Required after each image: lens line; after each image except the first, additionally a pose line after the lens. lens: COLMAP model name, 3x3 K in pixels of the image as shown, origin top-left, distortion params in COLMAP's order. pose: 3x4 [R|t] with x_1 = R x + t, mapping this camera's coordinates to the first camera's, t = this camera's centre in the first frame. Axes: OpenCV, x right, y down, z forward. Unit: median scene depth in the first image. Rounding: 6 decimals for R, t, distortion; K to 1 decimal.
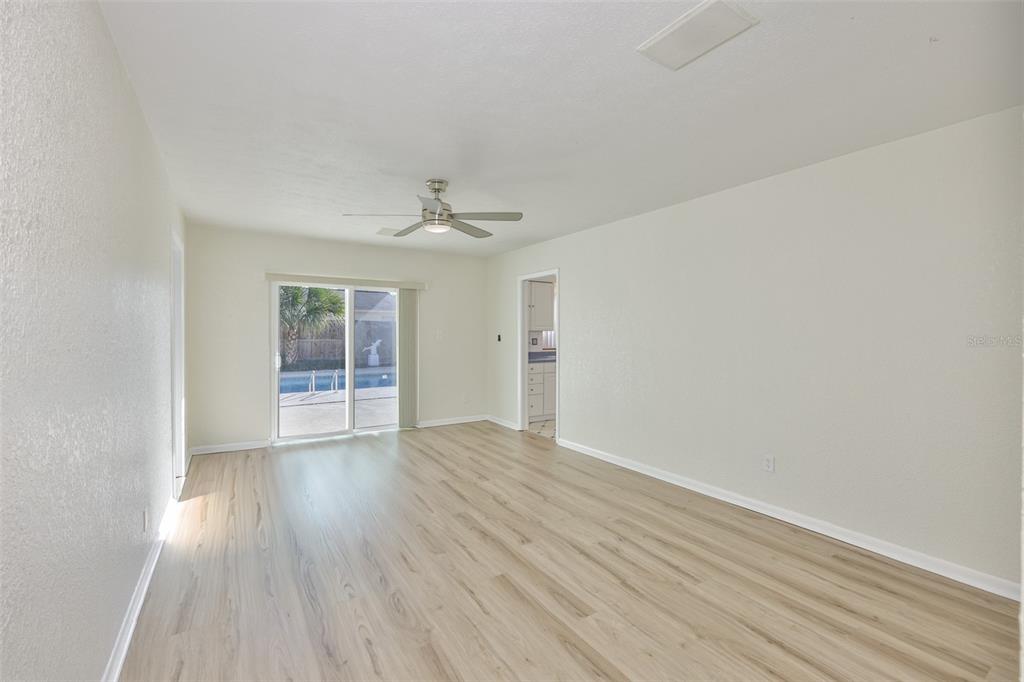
lens RADIAL K [[442.5, 0, 524.2], [0, 442.5, 334.4], [0, 0, 1]] dist [-0.002438, -0.000207]
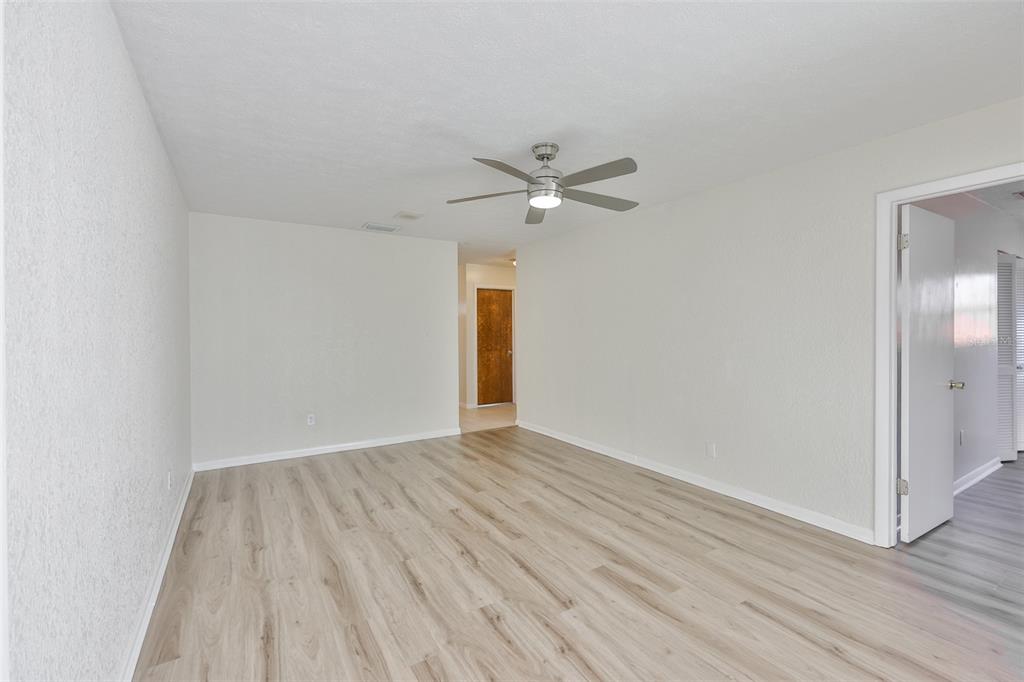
lens RADIAL K [[442.5, 0, 524.2], [0, 442.5, 334.4], [0, 0, 1]] dist [-0.002438, -0.000207]
pose [[-0.999868, 0.004379, 0.015621, -0.185208], [0.004488, 0.999966, 0.006948, -0.000791], [-0.015590, 0.007017, -0.999854, 2.005397]]
